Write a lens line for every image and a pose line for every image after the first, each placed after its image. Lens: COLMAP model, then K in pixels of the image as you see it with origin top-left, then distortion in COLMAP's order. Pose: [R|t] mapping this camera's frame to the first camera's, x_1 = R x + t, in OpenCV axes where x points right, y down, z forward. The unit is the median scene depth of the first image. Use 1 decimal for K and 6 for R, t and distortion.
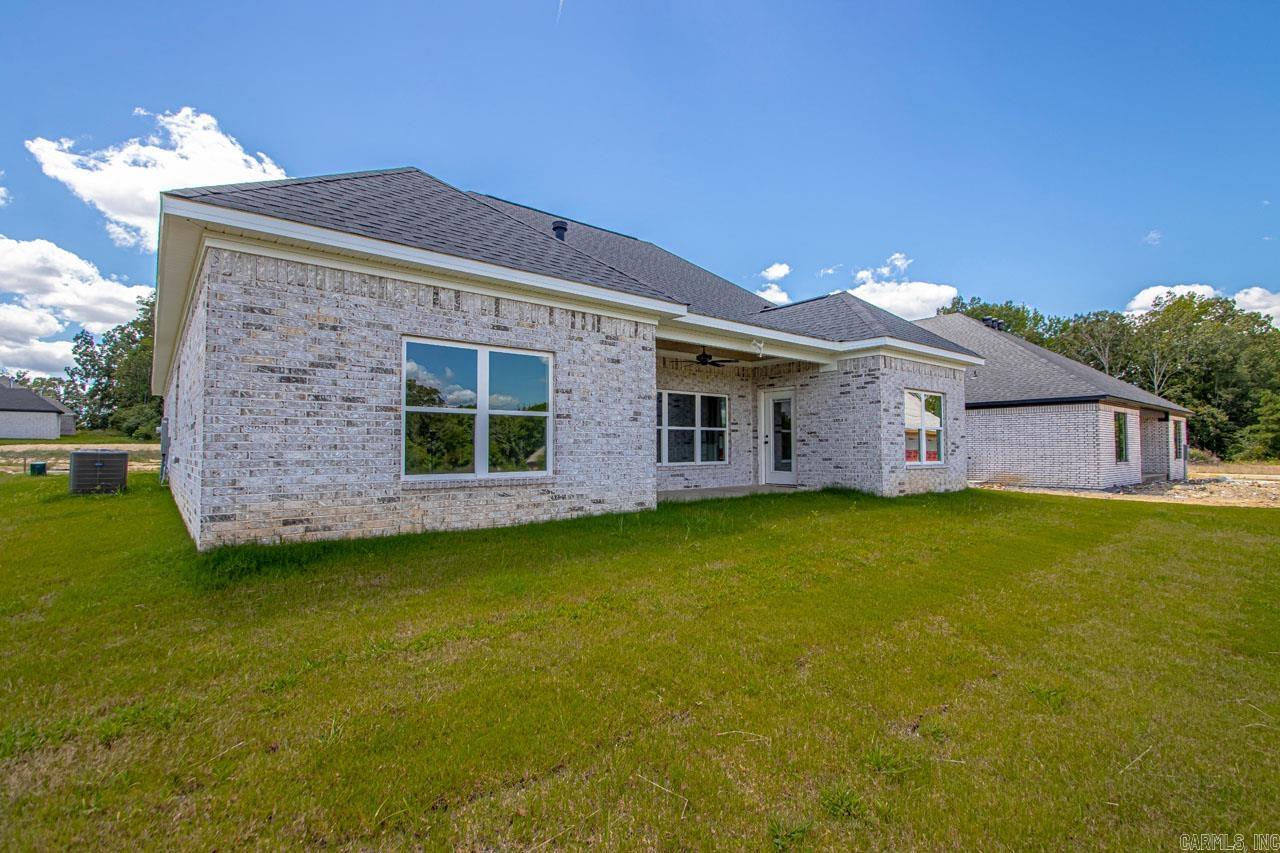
lens RADIAL K [[593.0, 0, 654.3], [0, 593.0, 423.8], [0, 0, 1]] dist [0.020001, -0.022776]
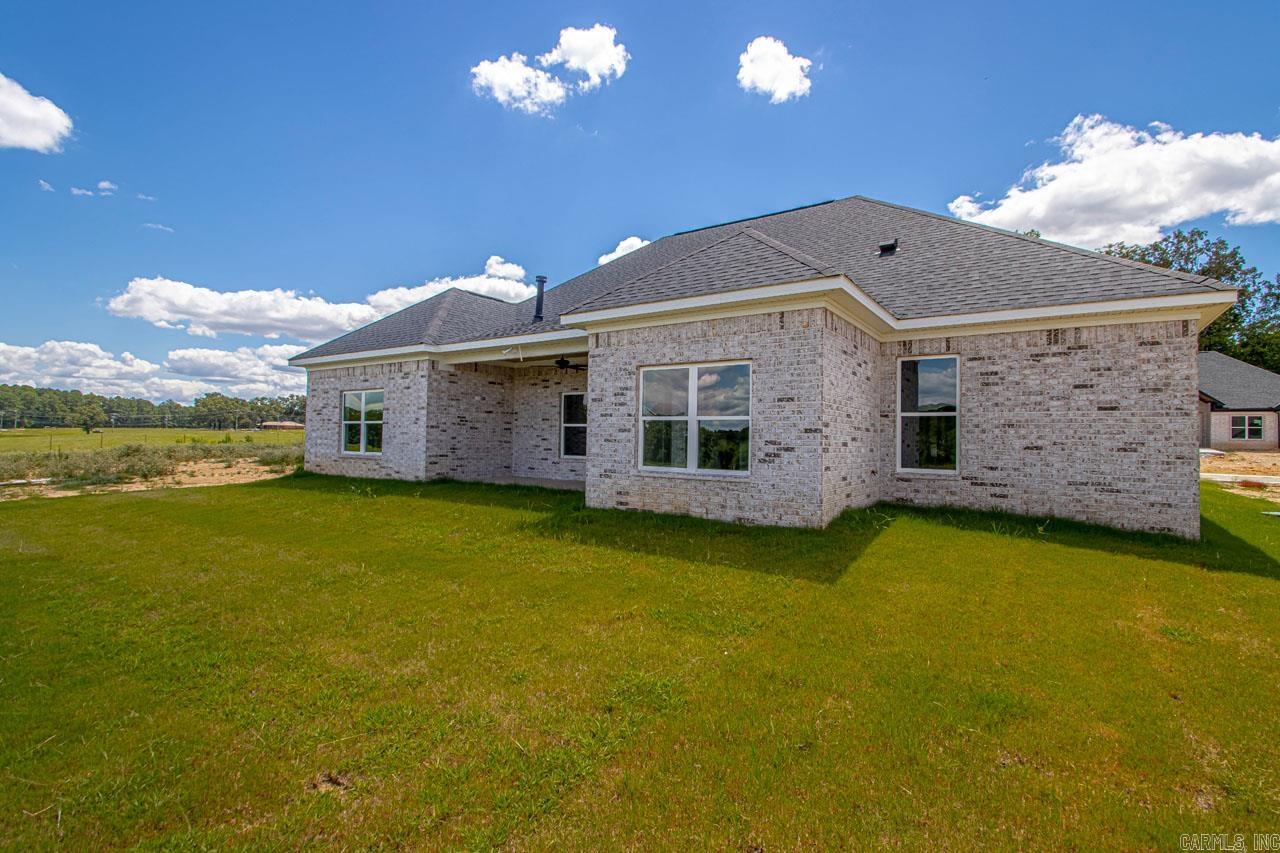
lens RADIAL K [[593.0, 0, 654.3], [0, 593.0, 423.8], [0, 0, 1]] dist [0.020001, -0.022776]
pose [[0.263885, -0.019046, -0.964366, 1.703179], [0.025556, 0.999592, -0.012748, 0.032026], [0.964215, -0.021281, 0.264264, 1.227980]]
